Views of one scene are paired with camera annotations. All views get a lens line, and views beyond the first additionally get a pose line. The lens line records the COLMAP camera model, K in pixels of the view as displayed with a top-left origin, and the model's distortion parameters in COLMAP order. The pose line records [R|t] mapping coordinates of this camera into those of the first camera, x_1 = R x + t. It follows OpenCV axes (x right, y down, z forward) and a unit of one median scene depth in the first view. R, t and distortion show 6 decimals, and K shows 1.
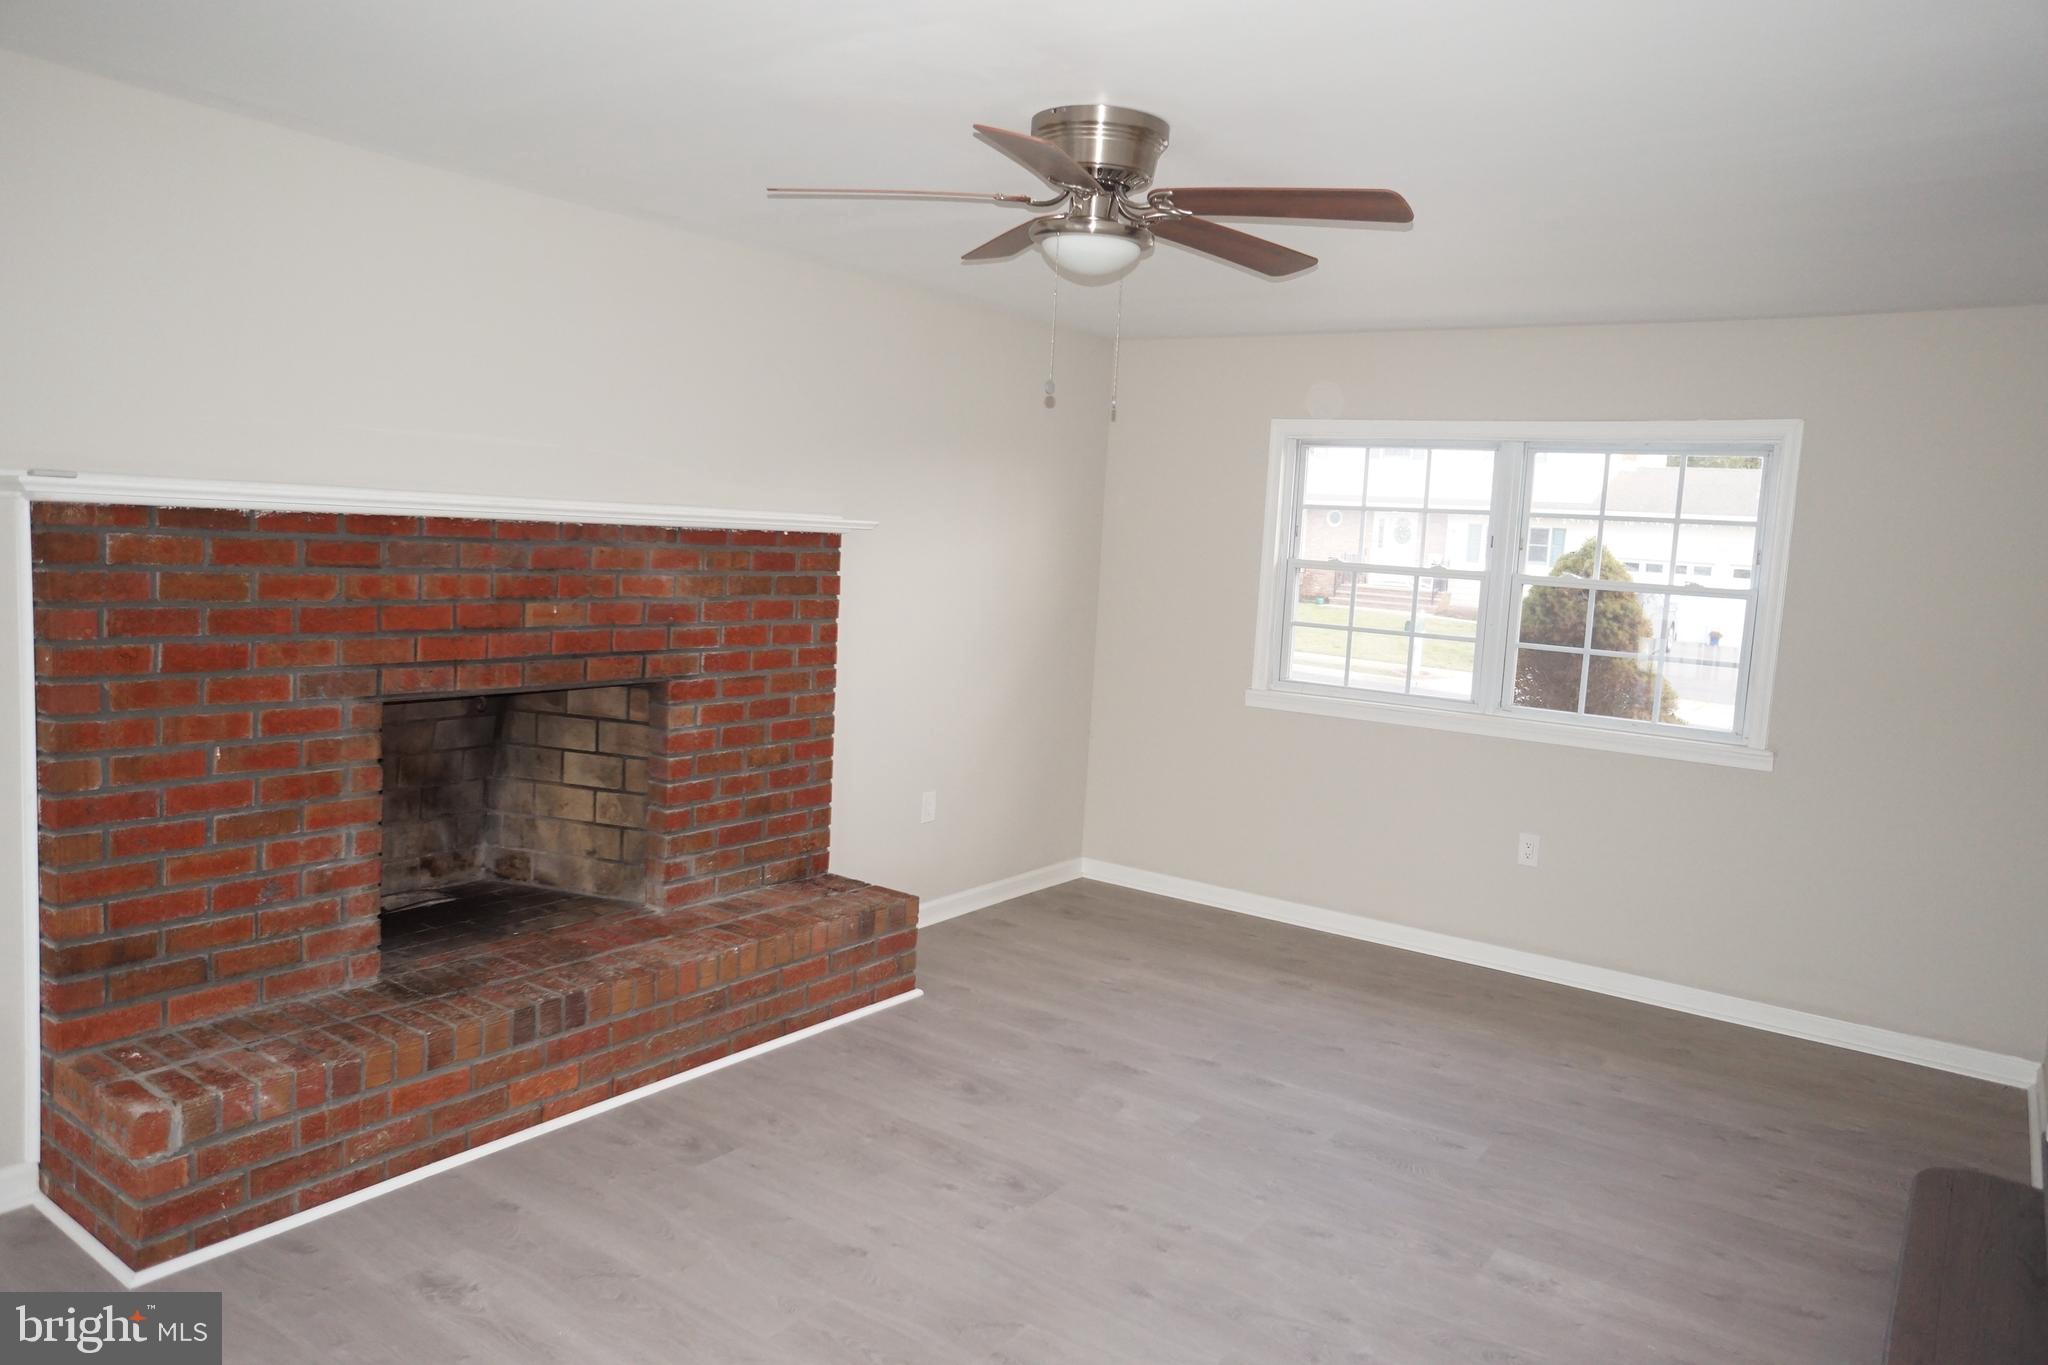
lens RADIAL K [[1411.8, 0, 1022.7], [0, 1411.8, 676.8], [0, 0, 1]] dist [-0.043220, 0.065188]
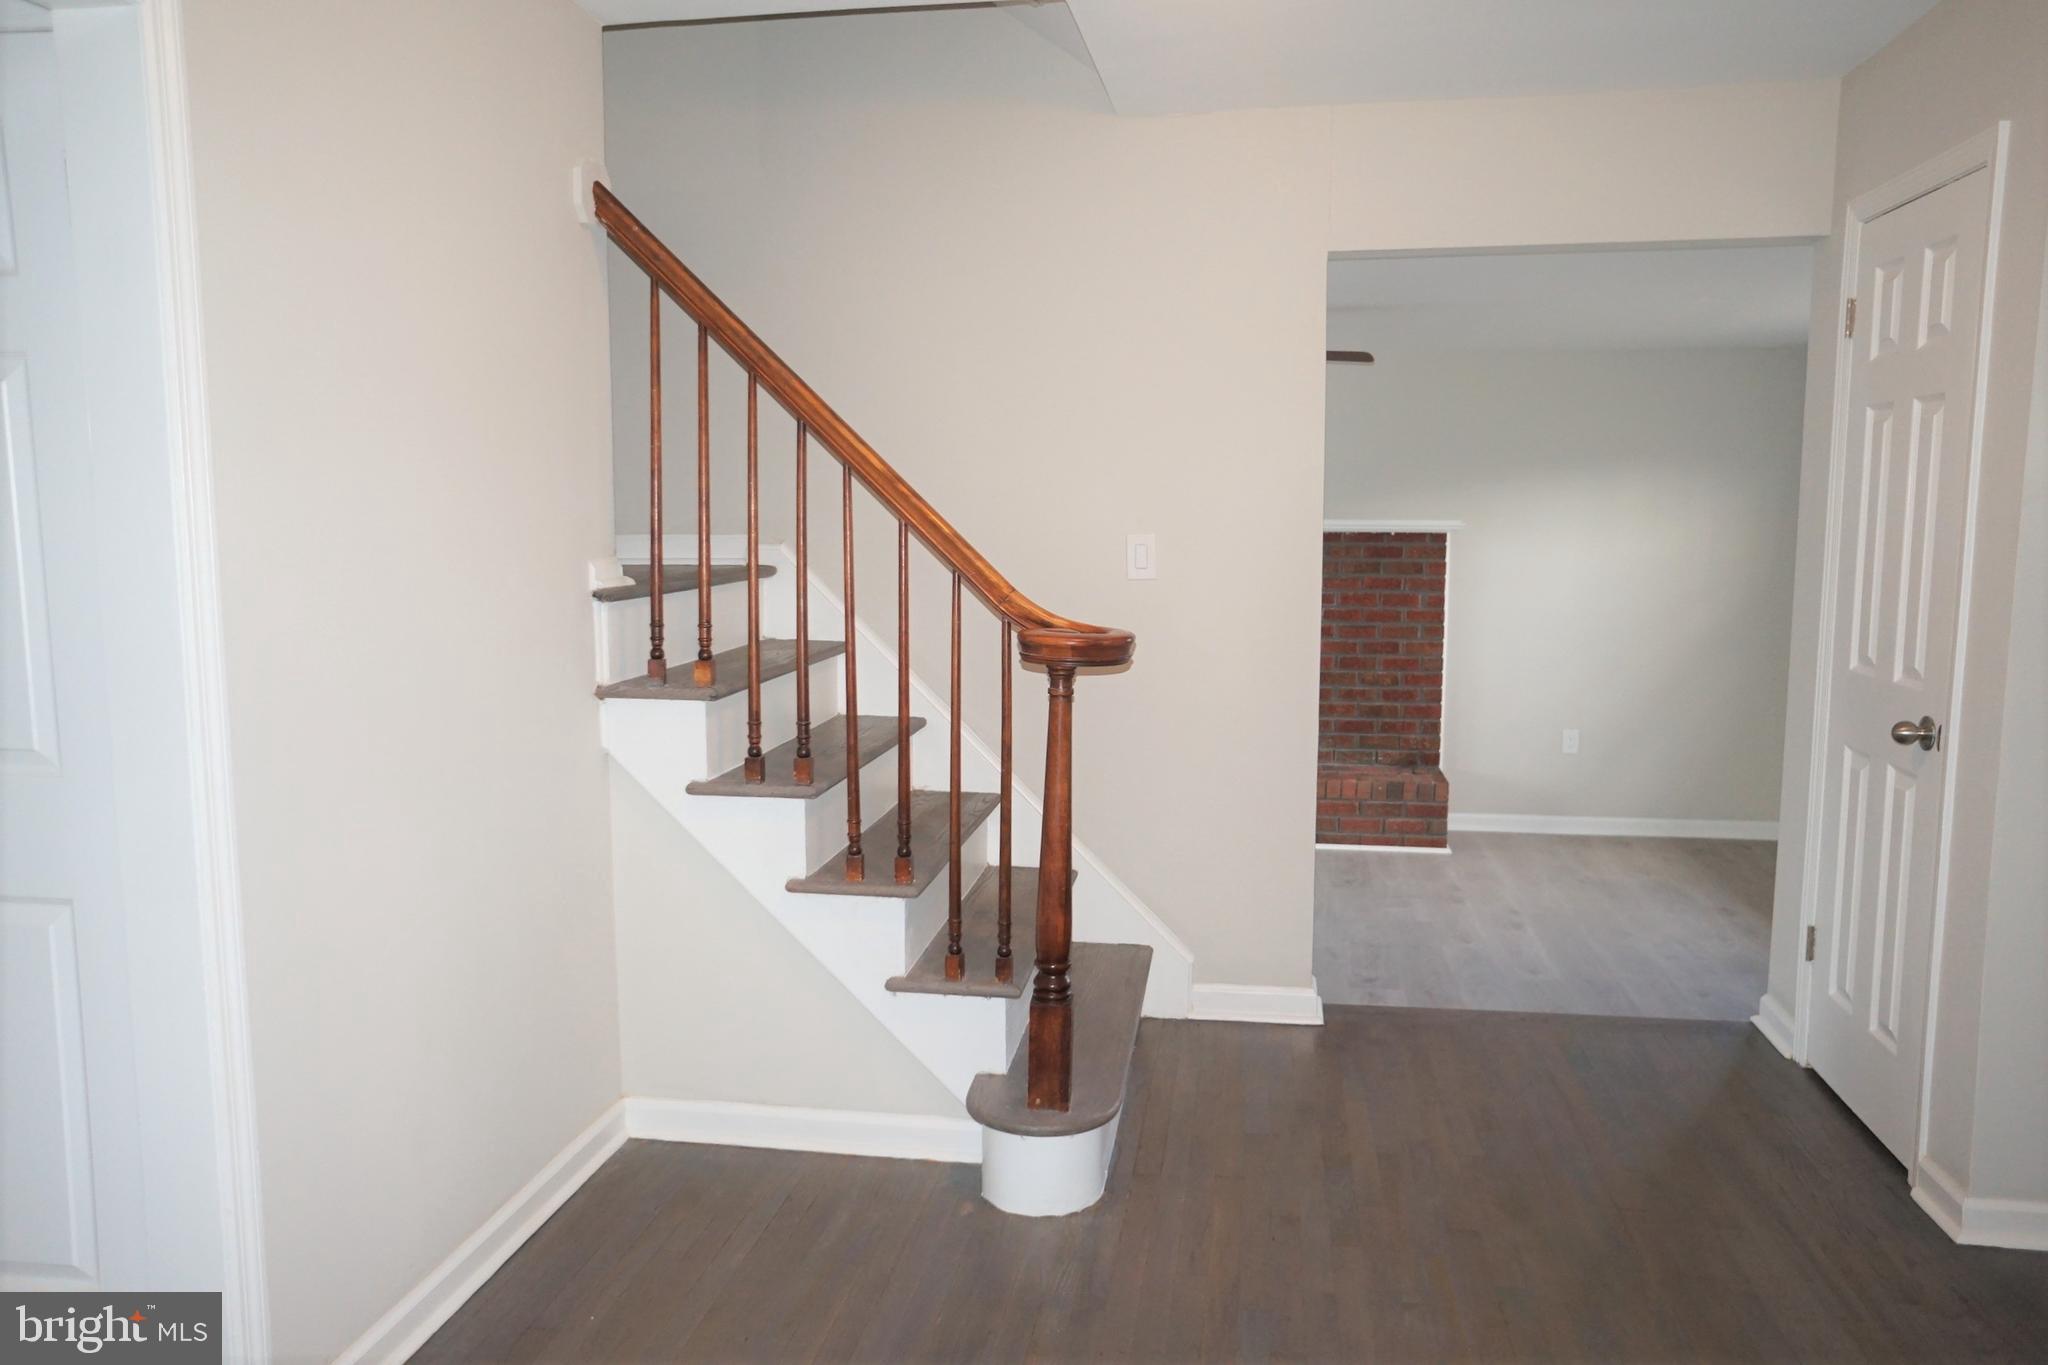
lens RADIAL K [[1411.8, 0, 1019.3], [0, 1411.8, 680.1], [0, 0, 1]] dist [-0.043220, 0.065188]
pose [[0.471622, 0.063253, -0.879529, 0.978804], [-0.070602, 0.996930, 0.033838, 0.033101], [0.878970, 0.046138, 0.474640, -0.073276]]
